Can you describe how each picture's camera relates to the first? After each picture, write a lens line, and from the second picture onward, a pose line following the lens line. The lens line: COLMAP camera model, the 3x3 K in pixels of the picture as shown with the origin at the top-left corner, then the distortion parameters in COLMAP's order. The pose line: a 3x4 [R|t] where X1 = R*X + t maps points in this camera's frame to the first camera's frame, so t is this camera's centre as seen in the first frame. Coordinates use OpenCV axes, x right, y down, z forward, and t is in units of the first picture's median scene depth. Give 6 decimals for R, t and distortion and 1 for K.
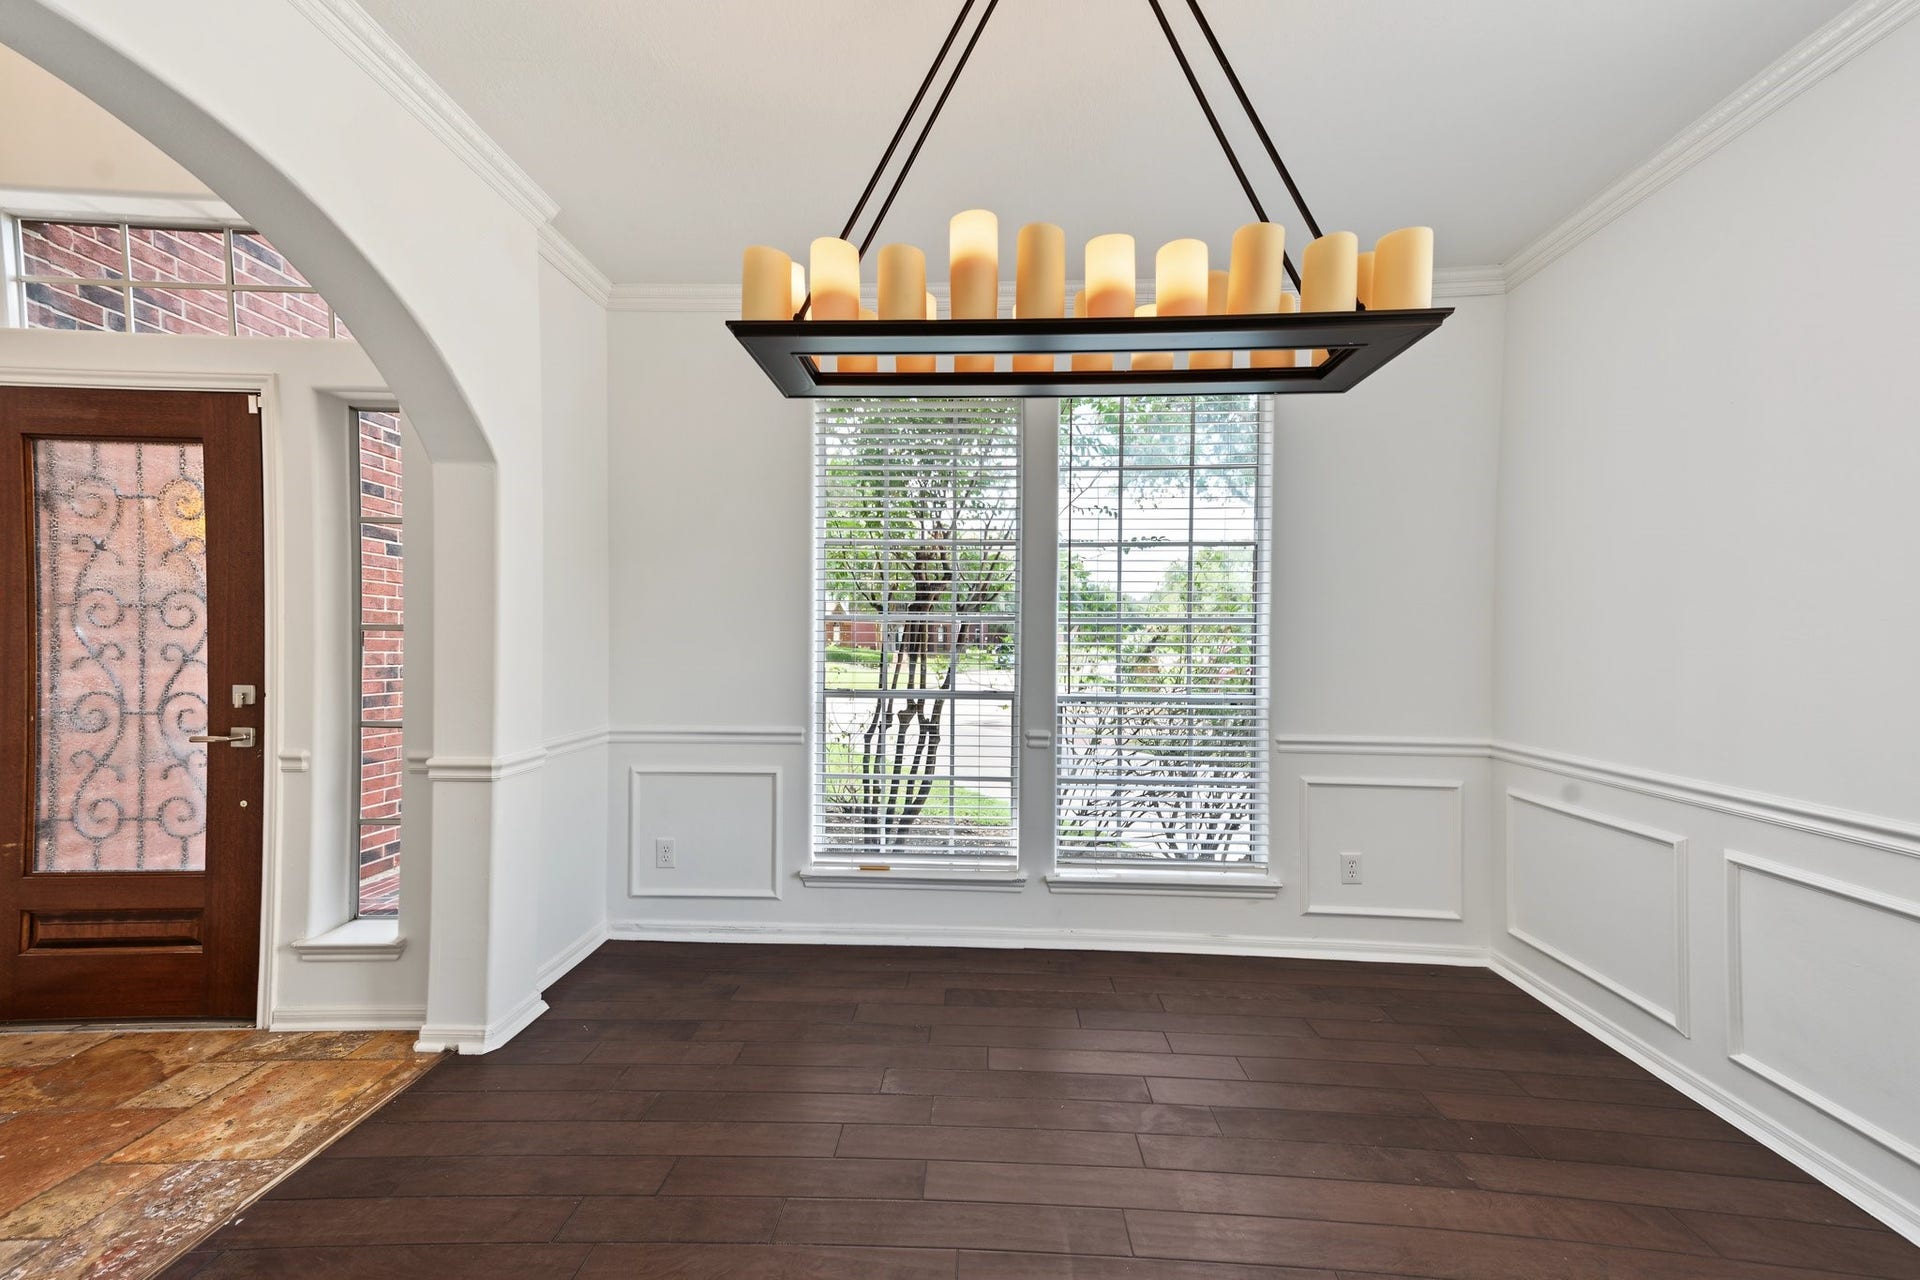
lens RADIAL K [[729.3, 0, 963.4], [0, 729.3, 636.9], [0, 0, 1]] dist [0.045132, 0.006366]
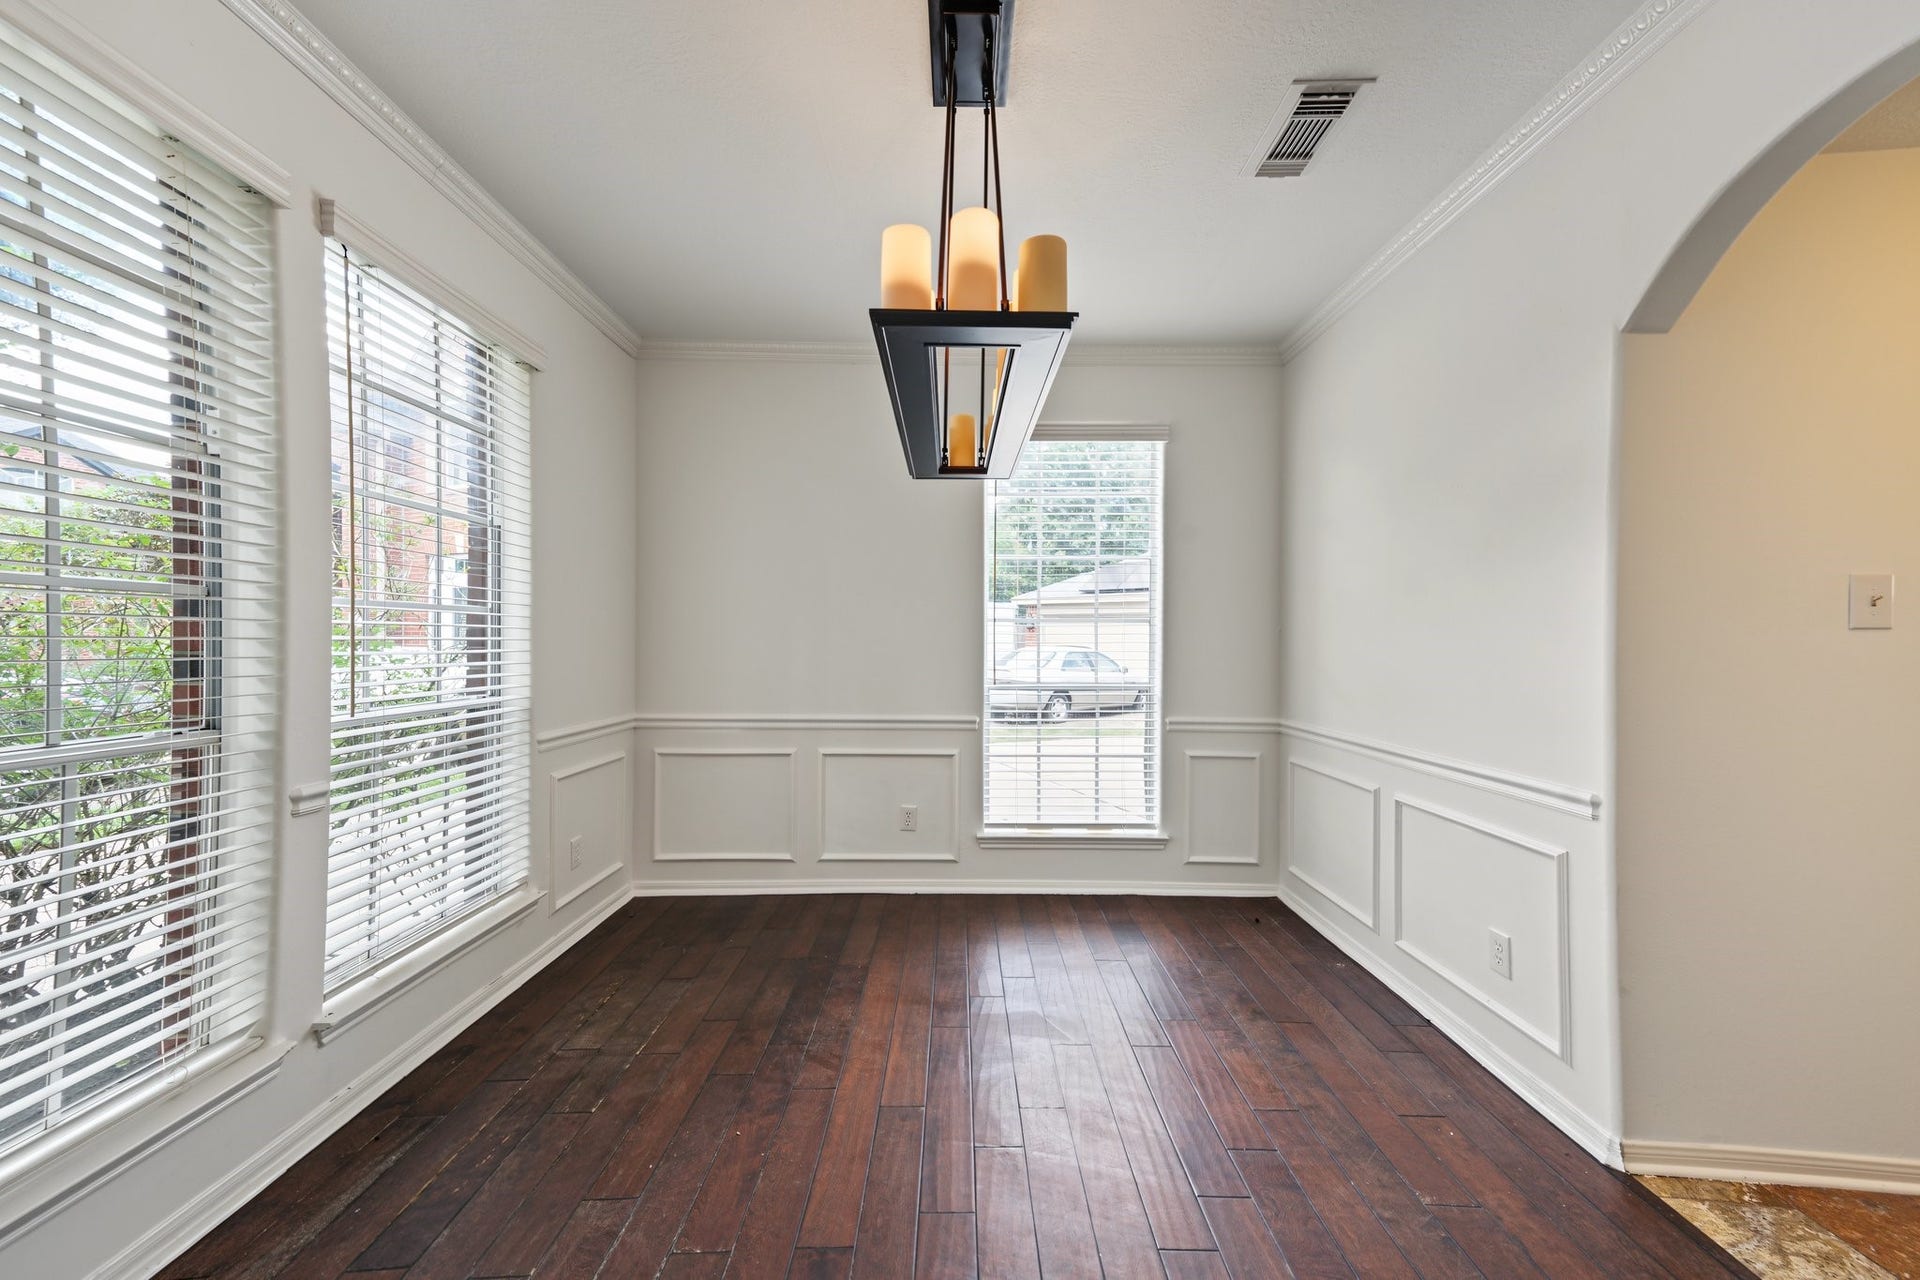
lens RADIAL K [[729.3, 0, 963.4], [0, 729.3, 636.9], [0, 0, 1]] dist [0.045132, 0.006366]
pose [[-0.015671, -0.006194, 0.999858, -0.640916], [0.000171, 0.999981, 0.006198, 0.003283], [-0.999877, 0.000268, -0.015670, 0.581916]]
